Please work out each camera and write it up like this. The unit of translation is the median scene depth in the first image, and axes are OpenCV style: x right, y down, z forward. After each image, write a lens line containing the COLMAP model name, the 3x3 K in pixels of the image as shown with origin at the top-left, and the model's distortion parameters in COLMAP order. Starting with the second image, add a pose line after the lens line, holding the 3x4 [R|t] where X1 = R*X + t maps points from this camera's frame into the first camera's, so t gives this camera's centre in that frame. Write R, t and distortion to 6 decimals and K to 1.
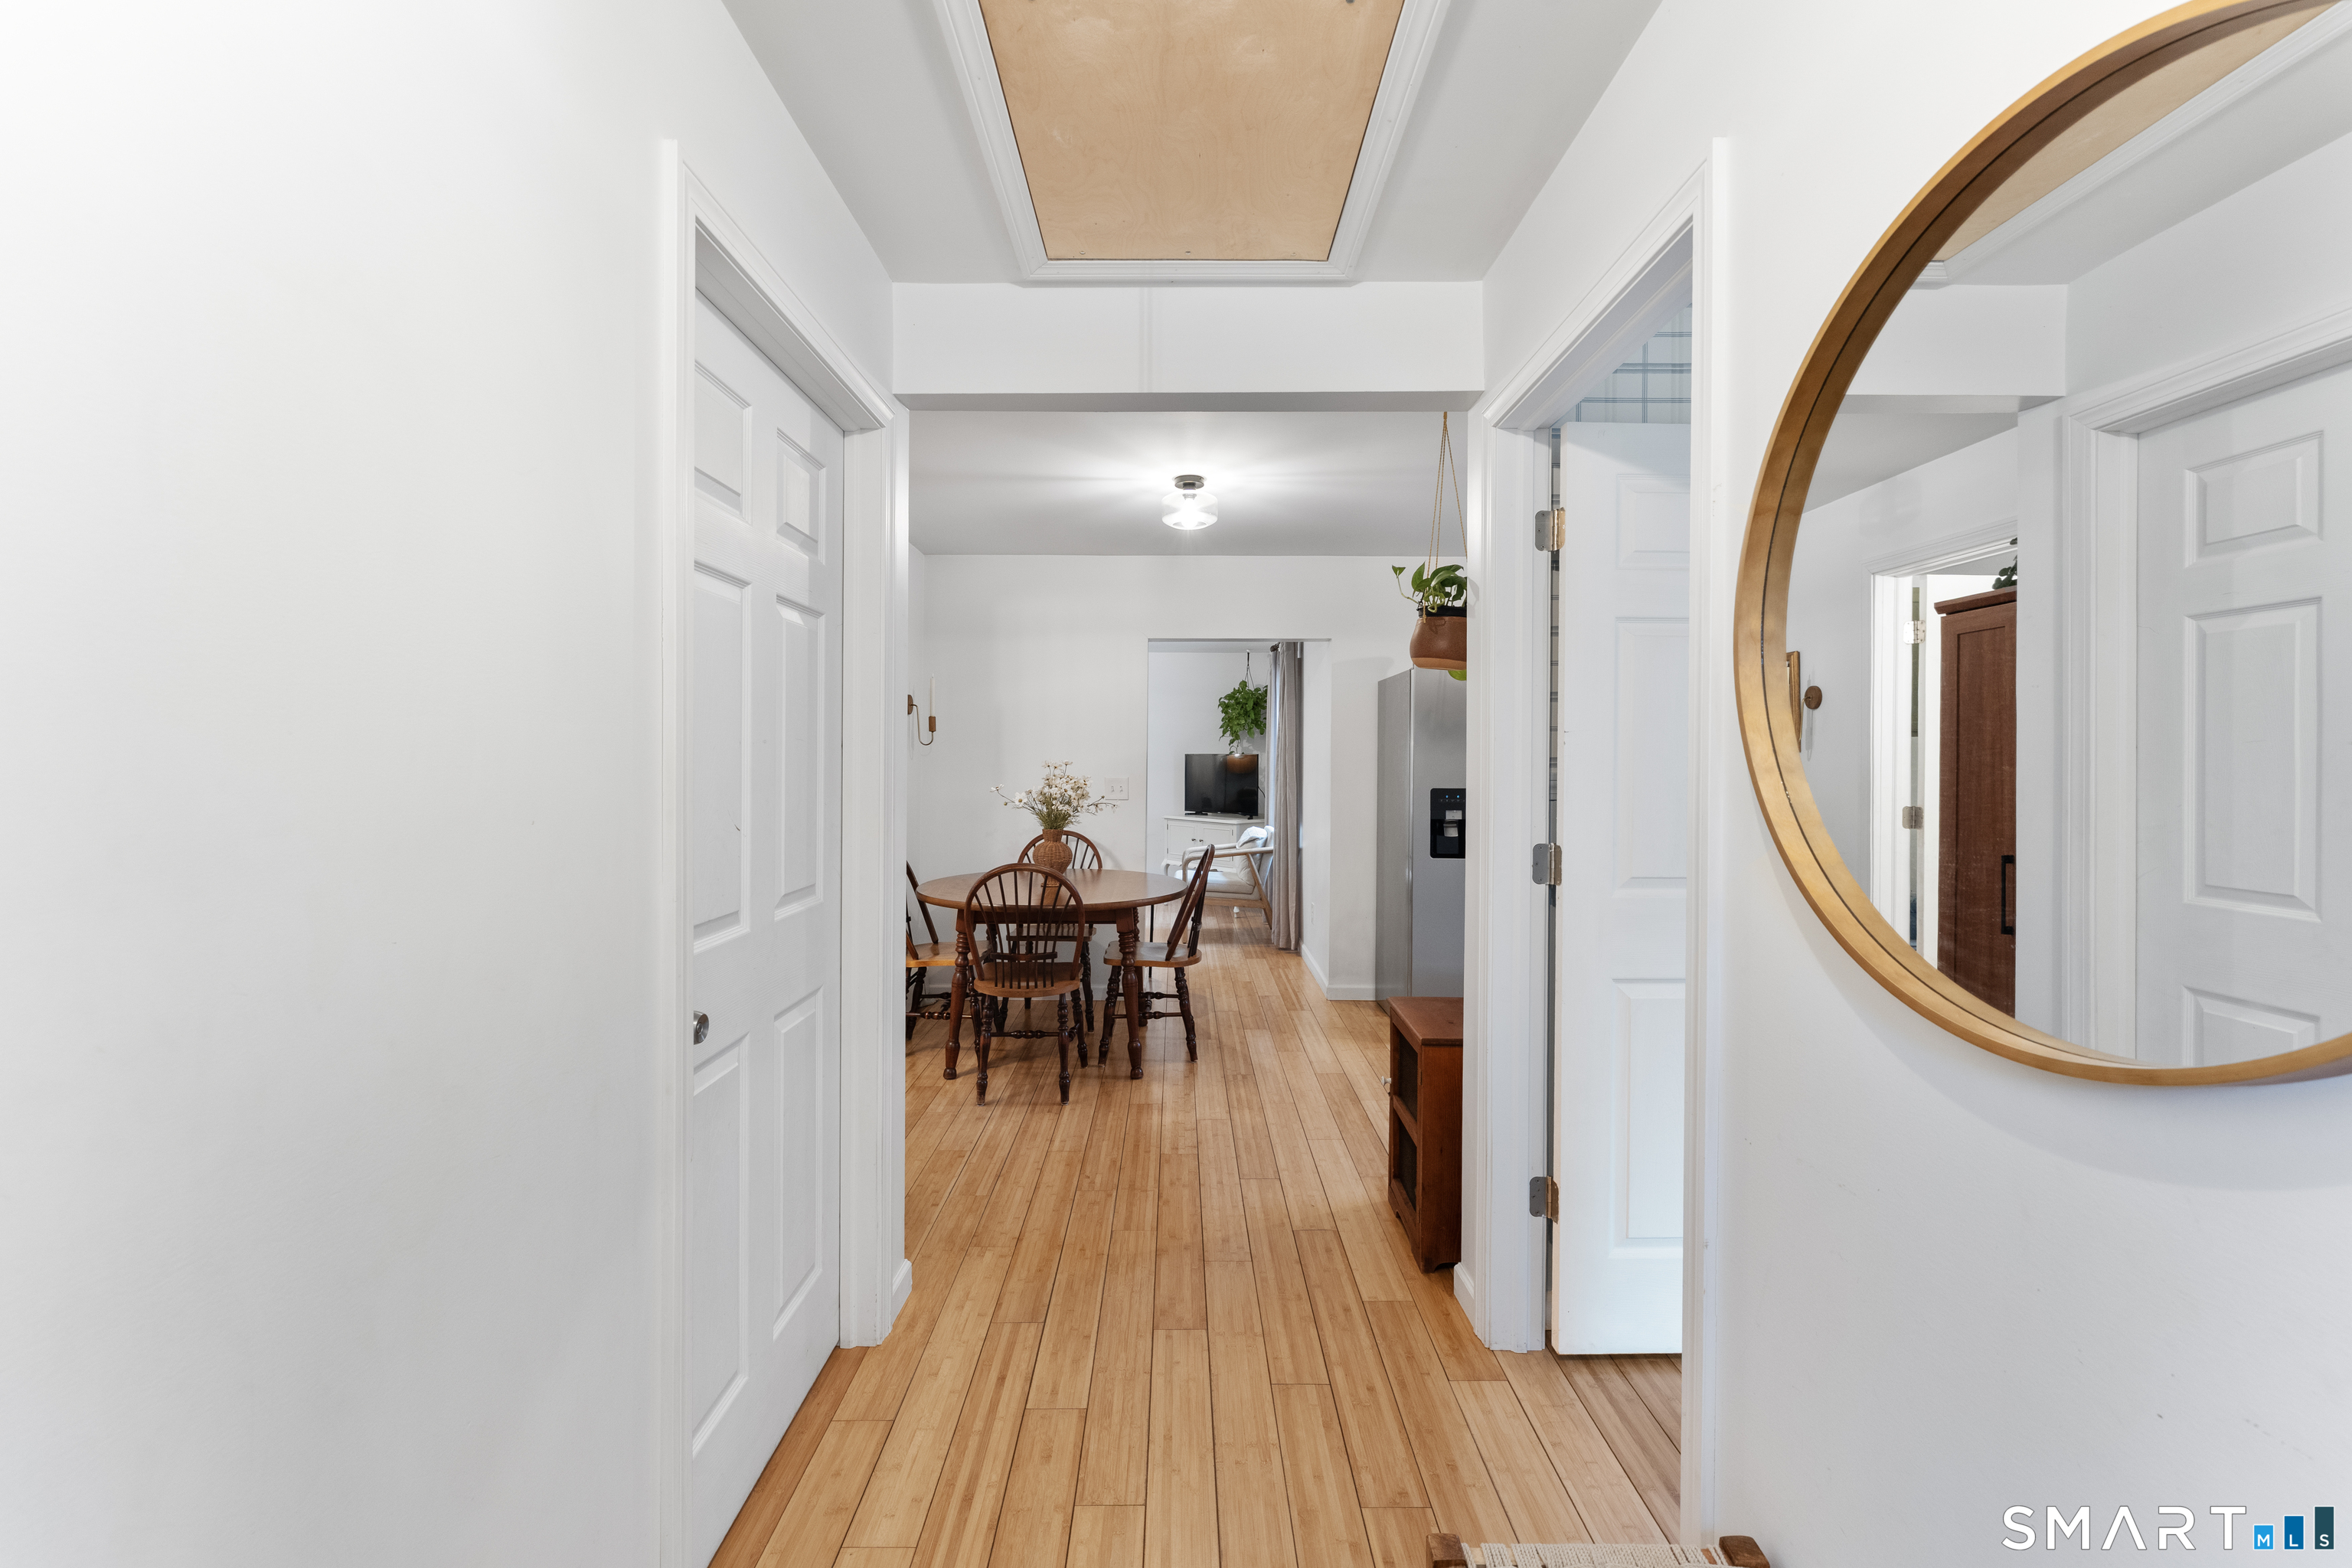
lens RADIAL K [[949.8, 0, 1175.5], [0, 949.8, 768.7], [0, 0, 1]] dist [-0.004613, 0.000378]
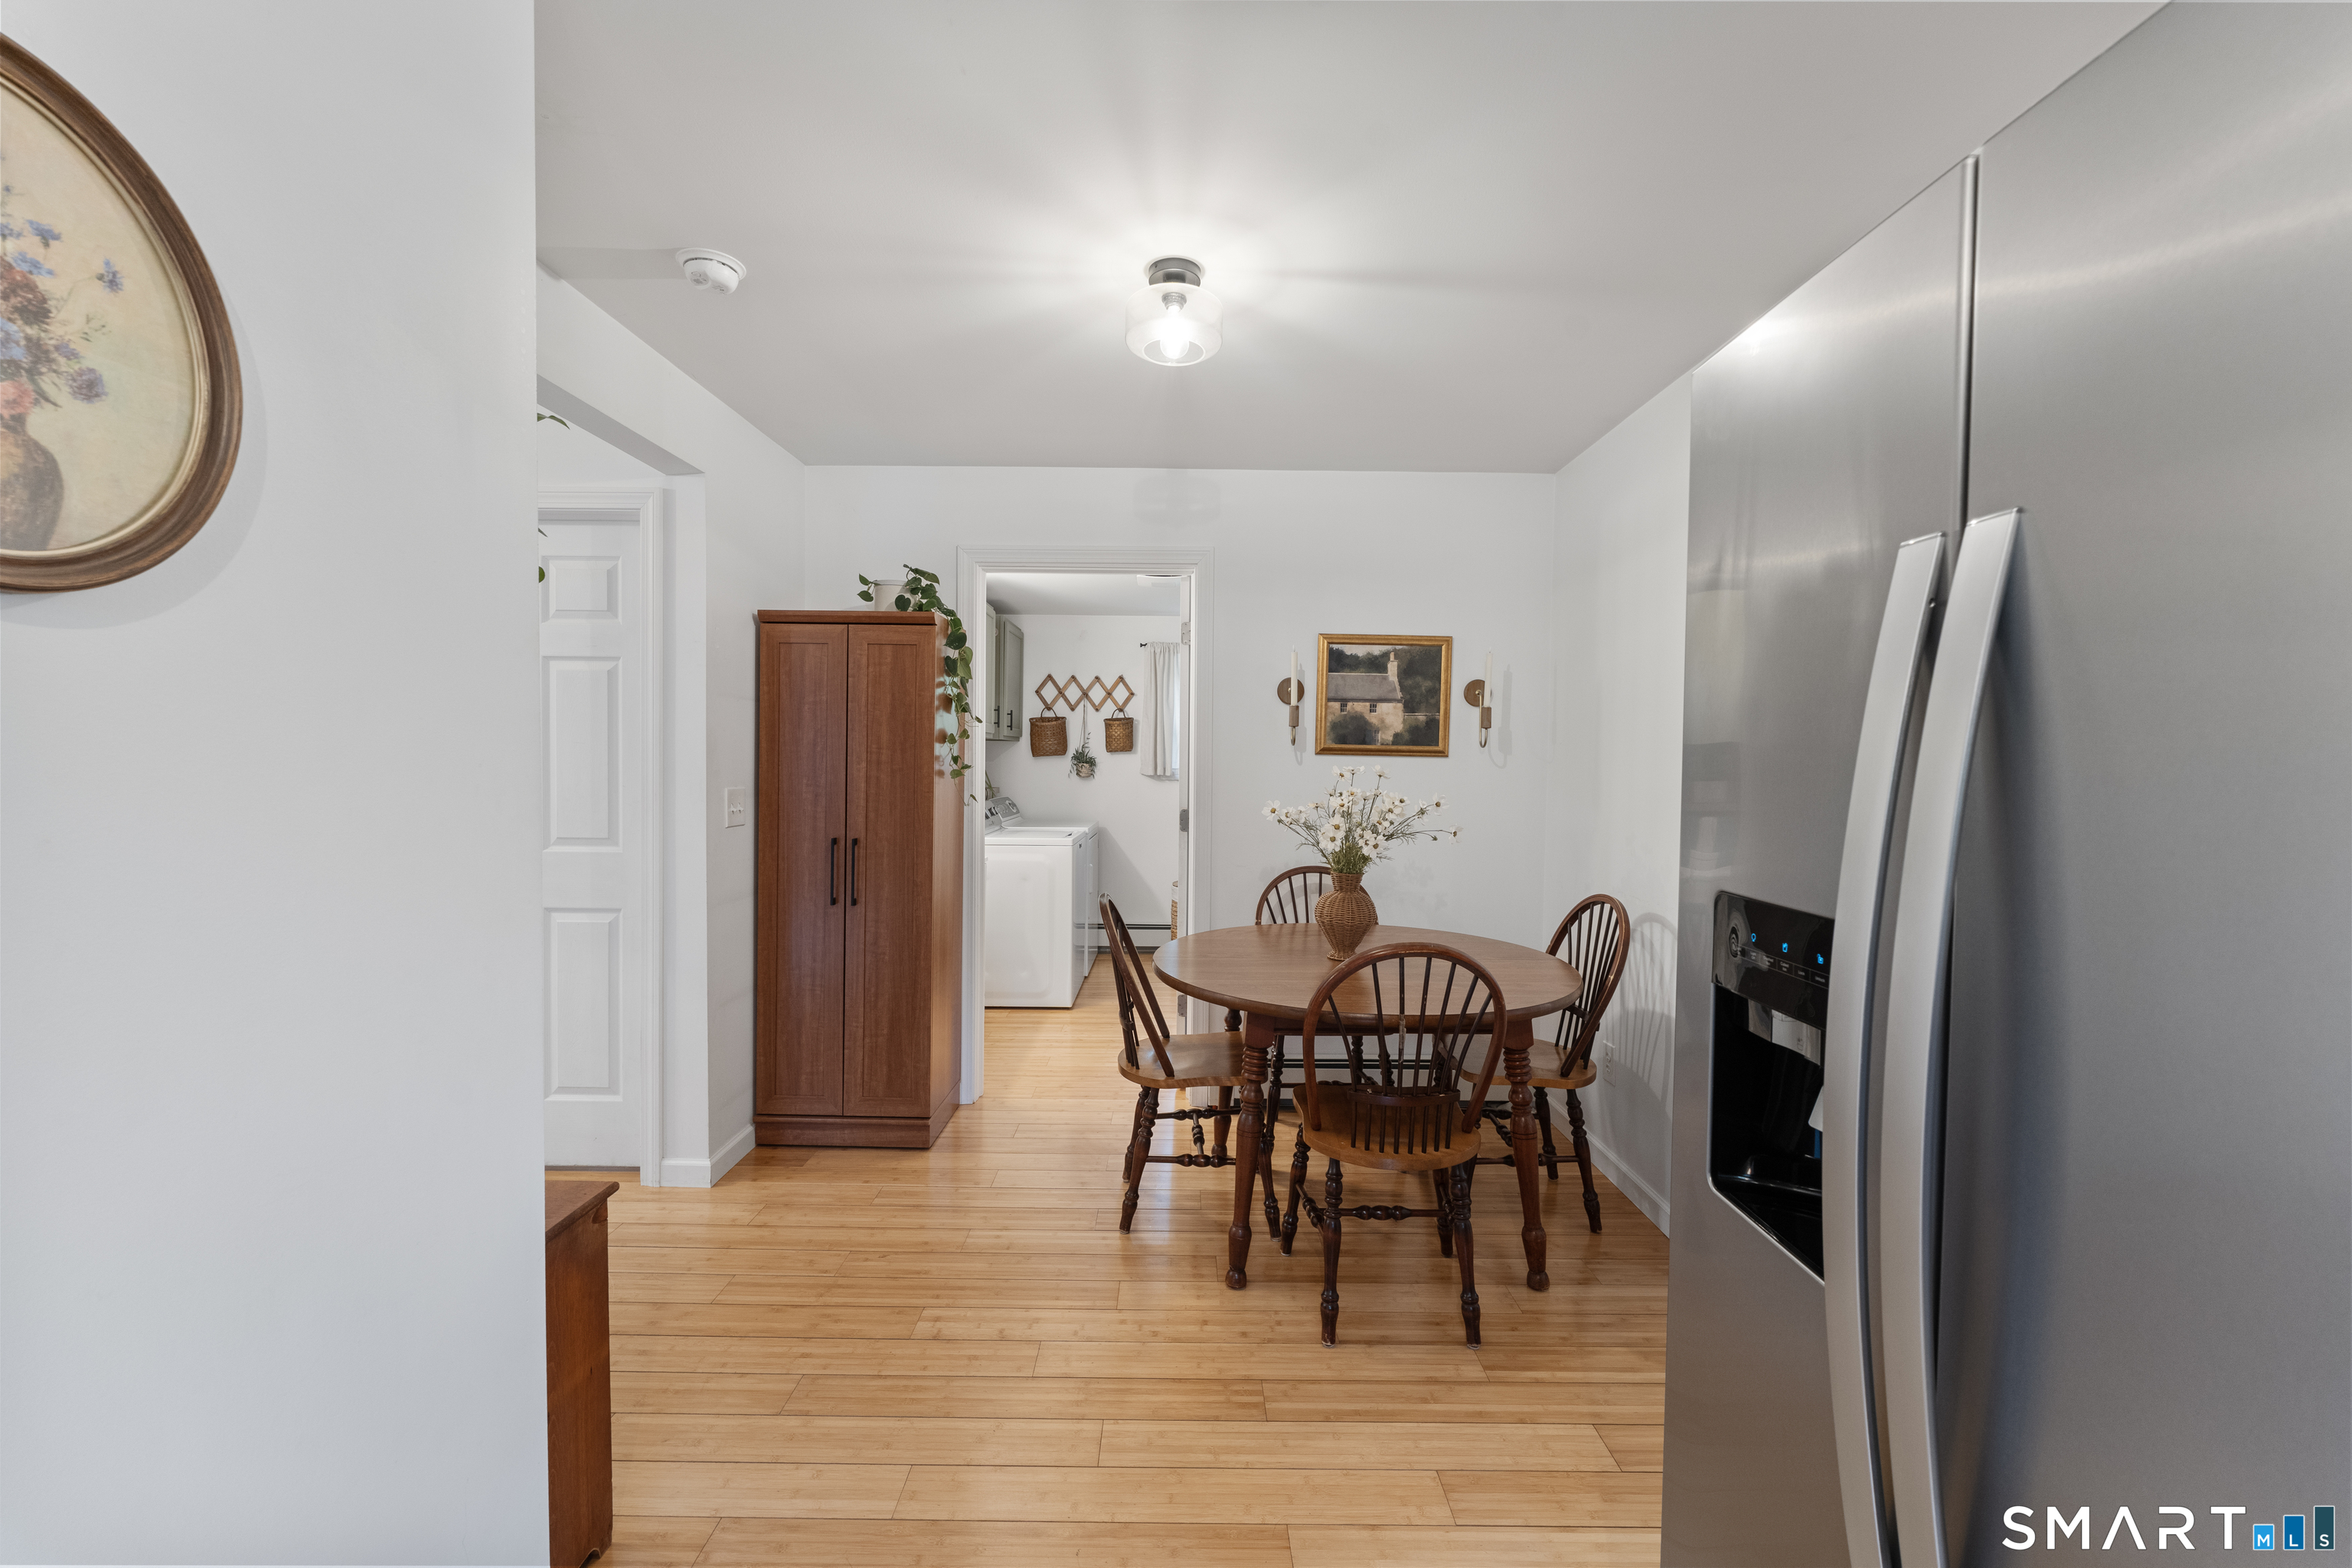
lens RADIAL K [[949.8, 0, 1219.1], [0, 949.8, 785.0], [0, 0, 1]] dist [-0.004613, 0.000378]
pose [[0.004925, 0.022597, -0.999733, 0.333434], [-0.023775, 0.999465, 0.022474, -0.005467], [0.999705, 0.023658, 0.005459, 0.579714]]
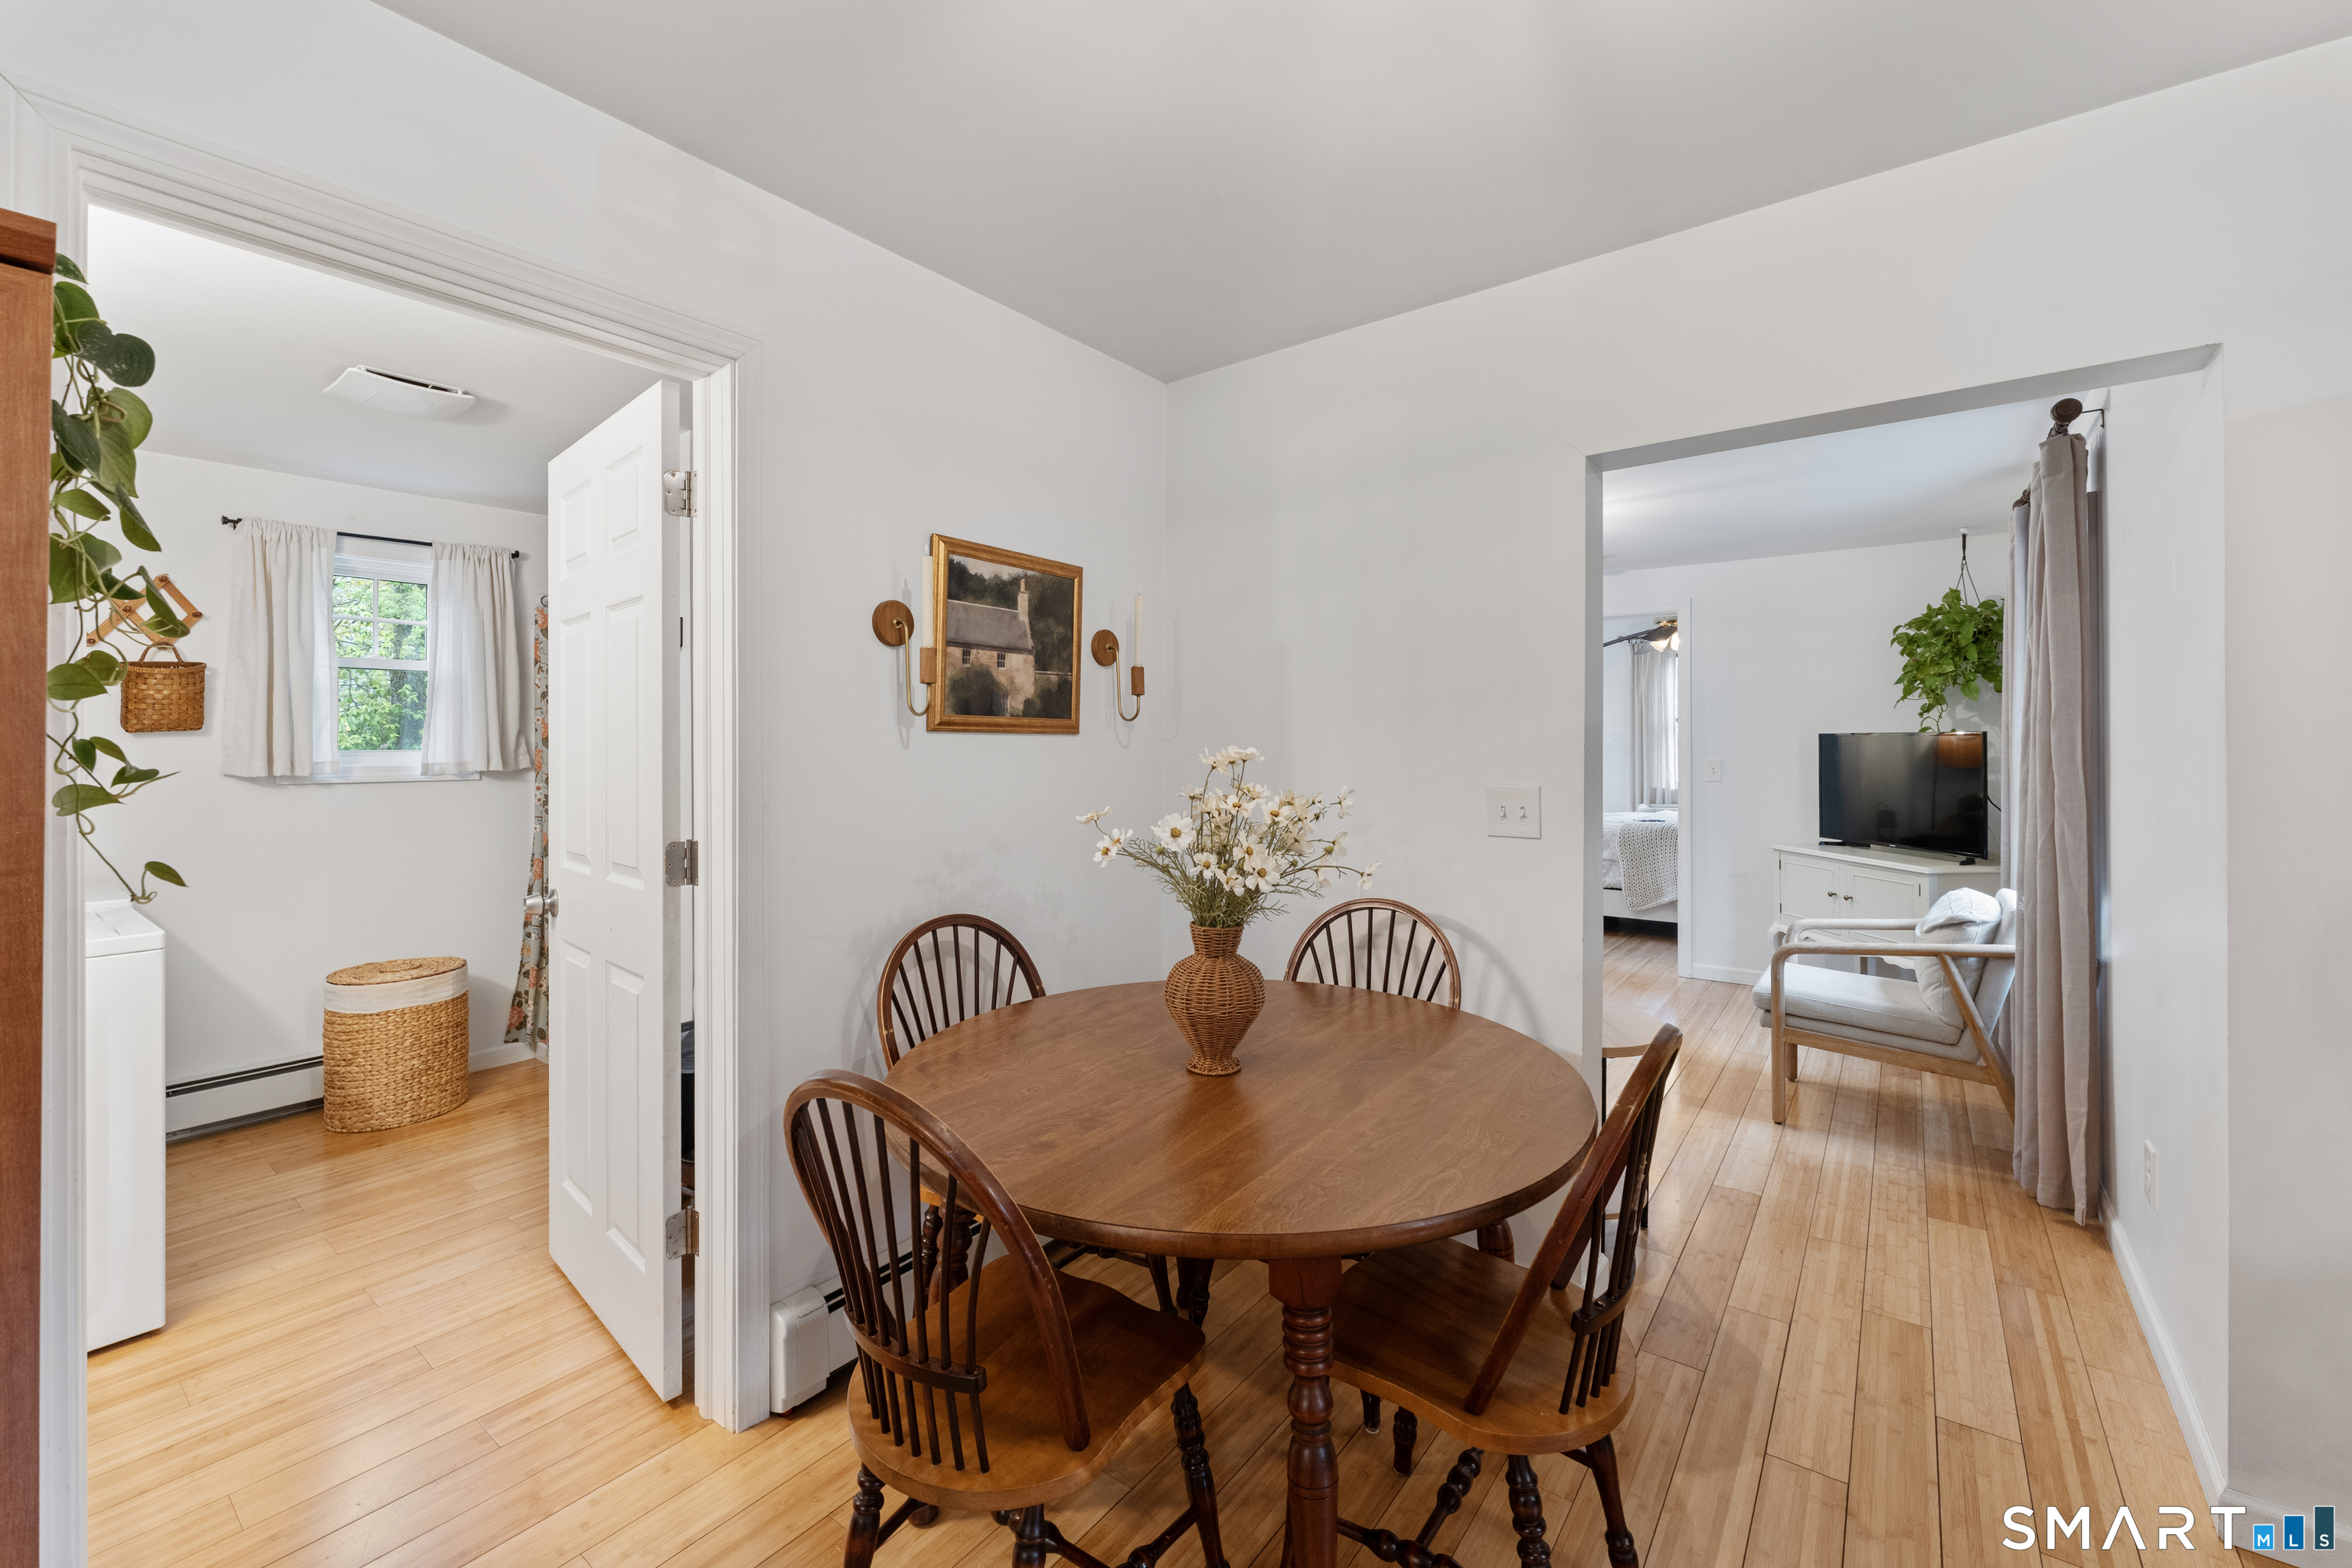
lens RADIAL K [[949.8, 0, 1179.9], [0, 949.8, 738.6], [0, 0, 1]] dist [-0.004613, 0.000378]
pose [[0.793699, -0.011647, -0.608199, 0.063714], [0.000160, 0.999821, -0.018937, -0.003143], [0.608310, 0.014933, 0.793559, 0.430252]]
